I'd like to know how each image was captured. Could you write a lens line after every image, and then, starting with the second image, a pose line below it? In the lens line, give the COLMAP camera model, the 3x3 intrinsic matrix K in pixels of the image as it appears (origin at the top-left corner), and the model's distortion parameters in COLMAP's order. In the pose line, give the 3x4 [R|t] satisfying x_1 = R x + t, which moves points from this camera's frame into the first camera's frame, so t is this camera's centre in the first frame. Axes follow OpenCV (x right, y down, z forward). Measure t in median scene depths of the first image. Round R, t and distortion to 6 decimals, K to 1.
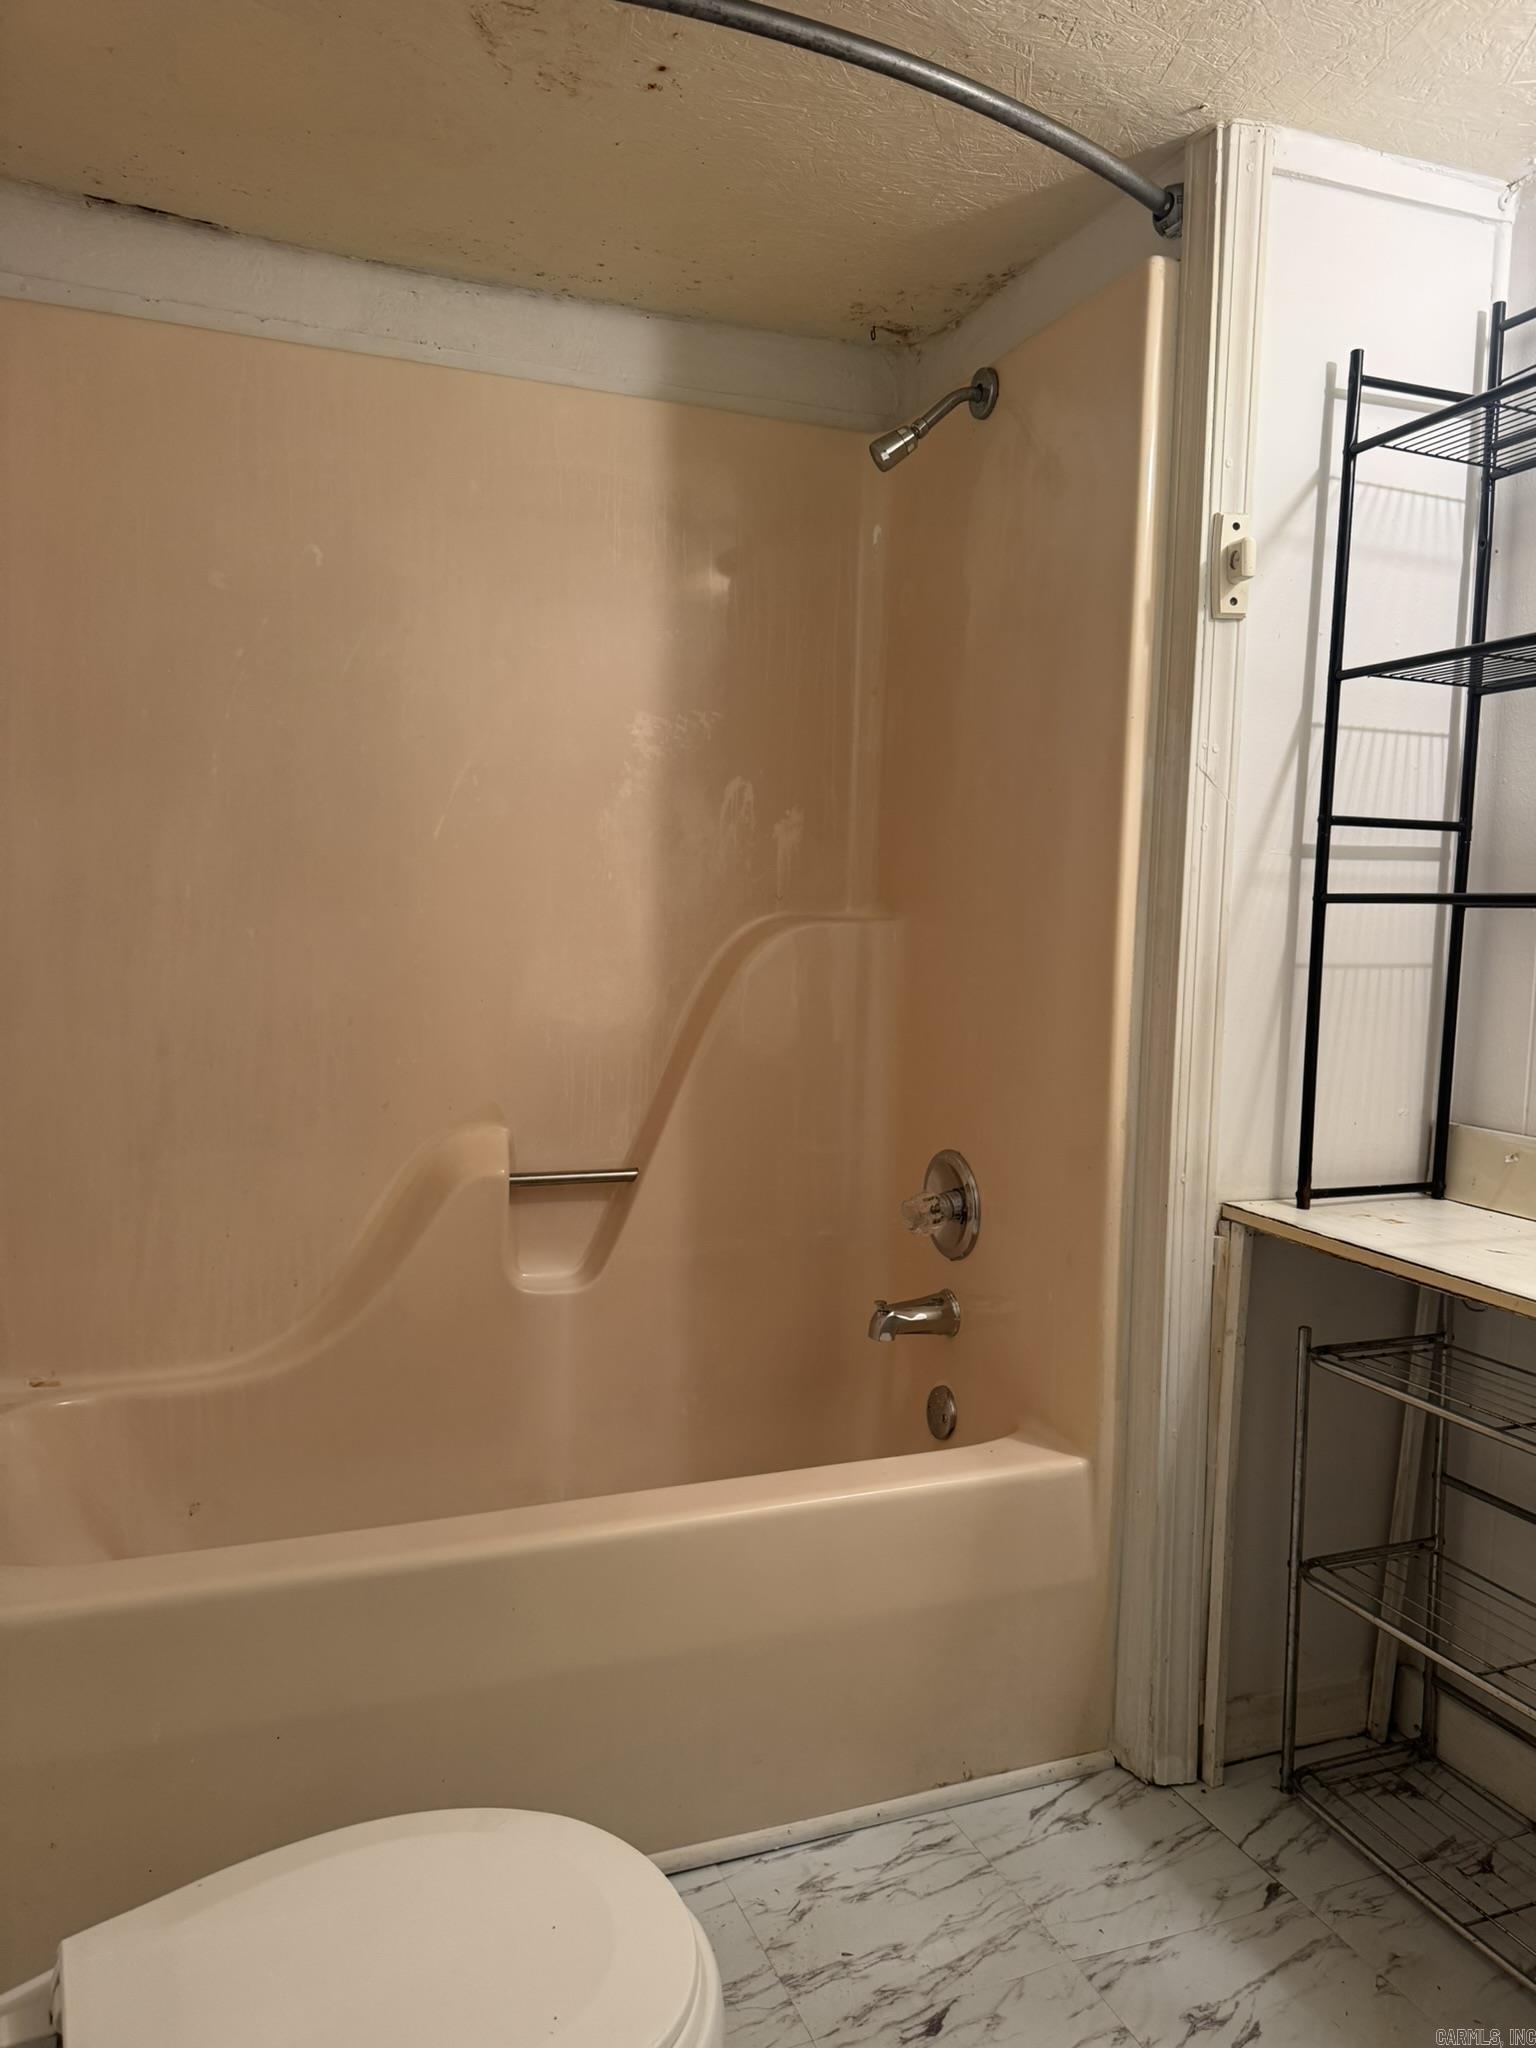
lens RADIAL K [[1472.1, 0, 768.0], [0, 1472.1, 1024.0], [0, 0, 1]] dist [0.085417, -0.132937]
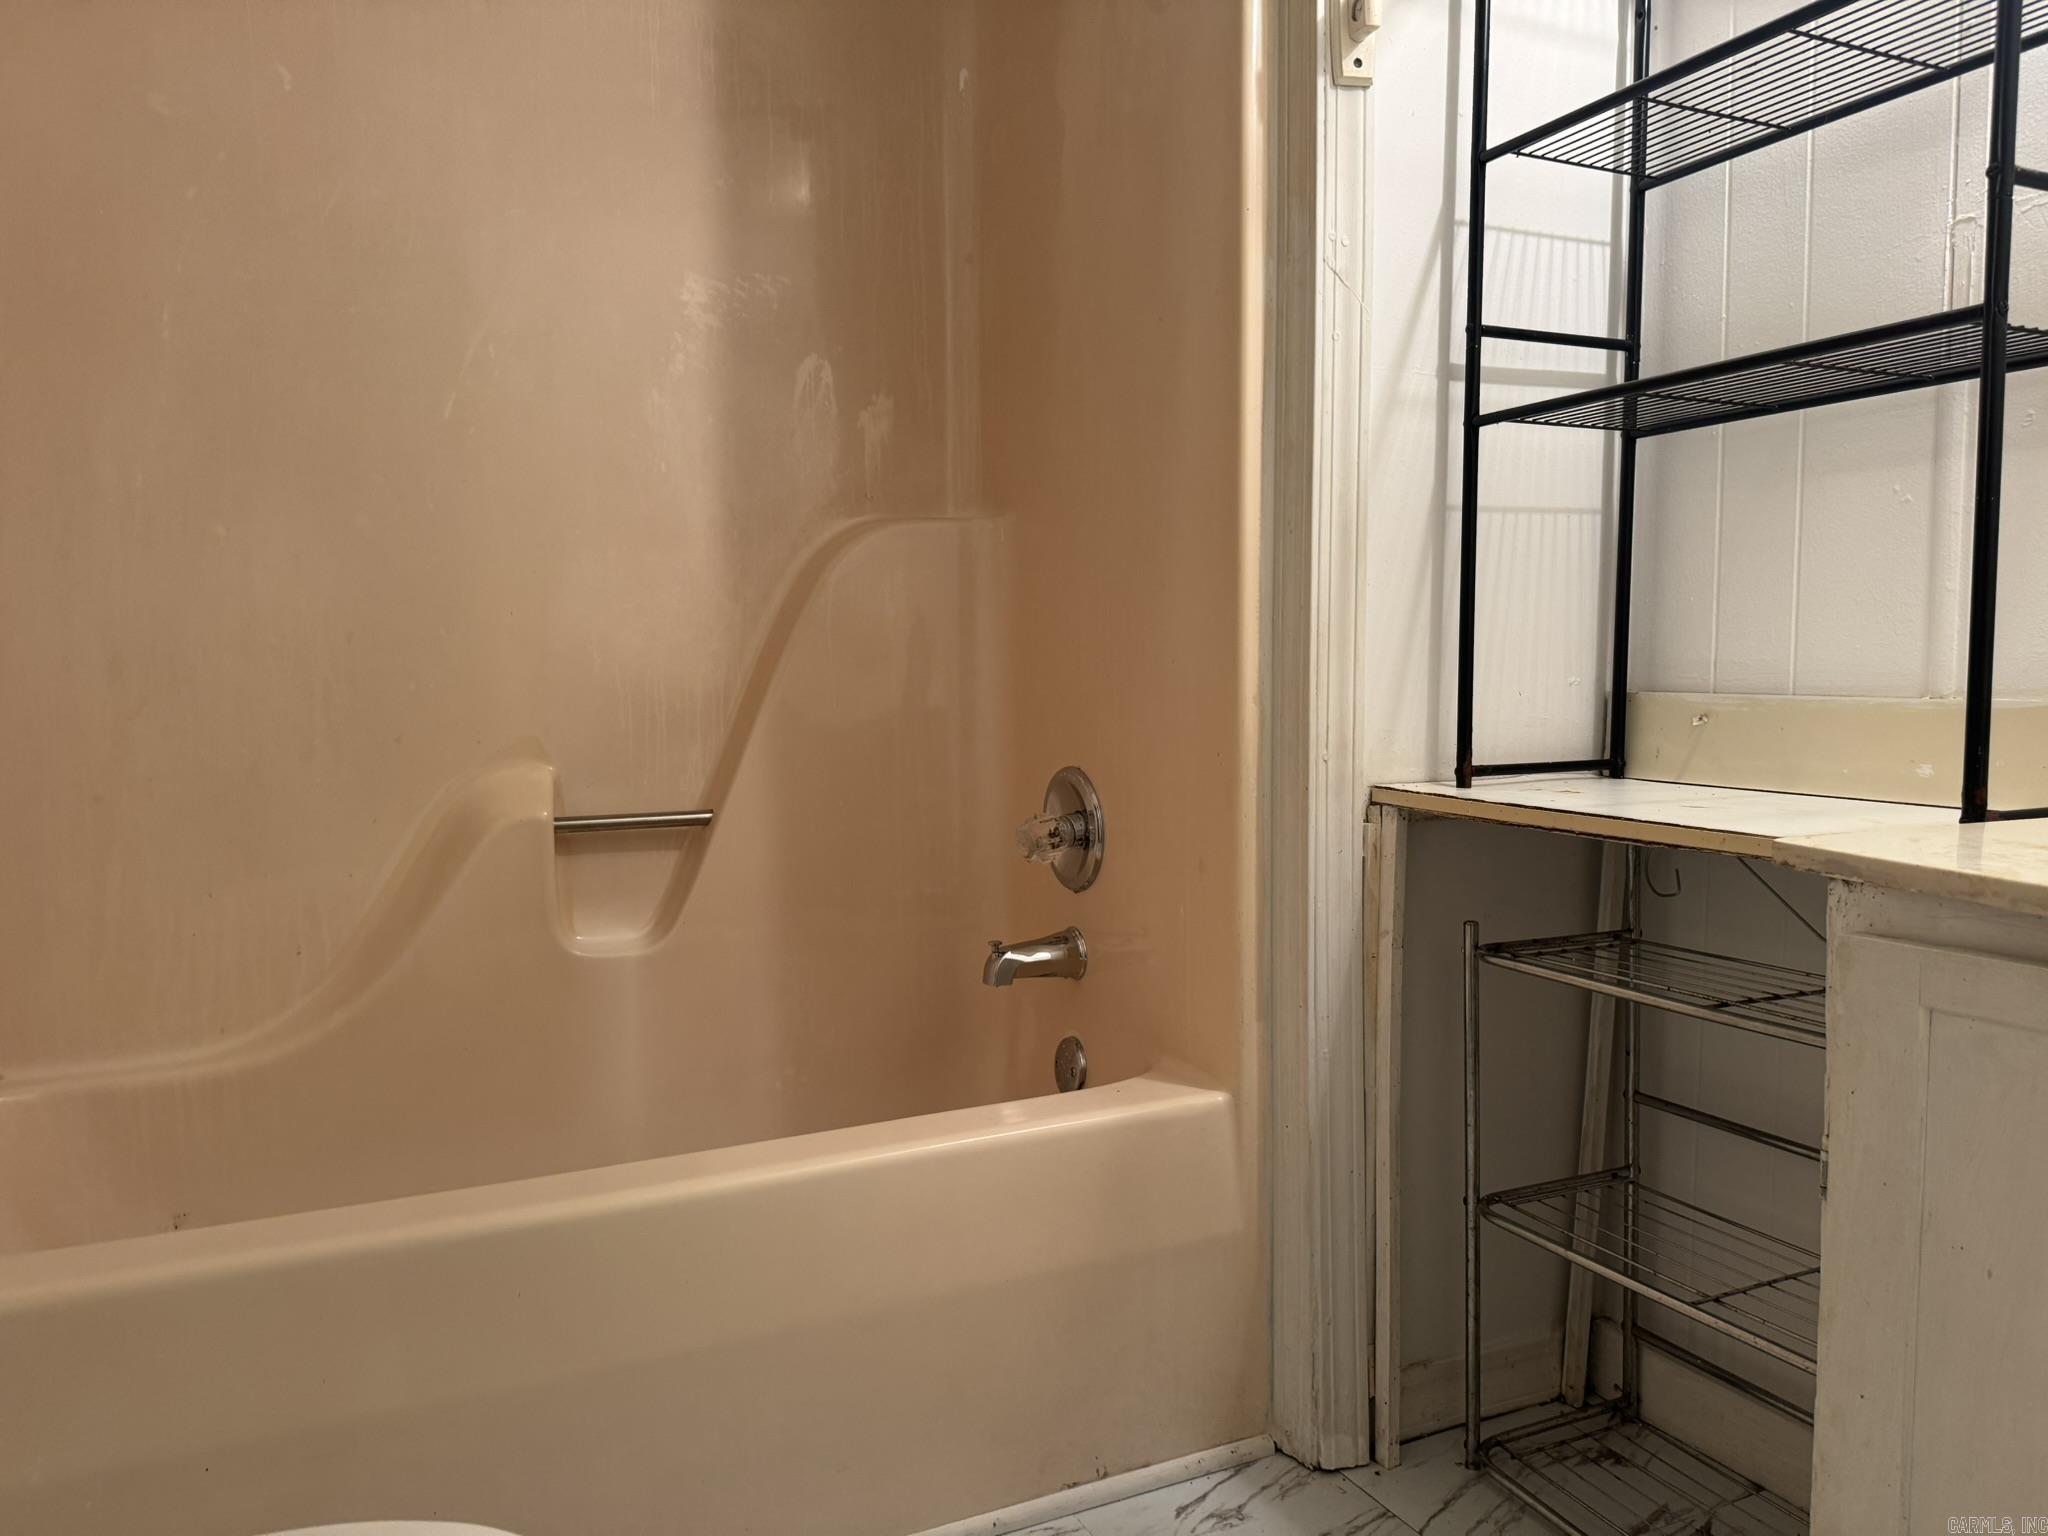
lens RADIAL K [[1495.0, 0, 1024.0], [0, 1495.0, 768.0], [0, 0, 1]] dist [0.132002, -0.239913]
pose [[0.997587, -0.039047, 0.057414, 0.055045], [0.039024, 0.999237, 0.001537, 0.100364], [-0.057430, 0.000707, 0.998349, 0.139841]]
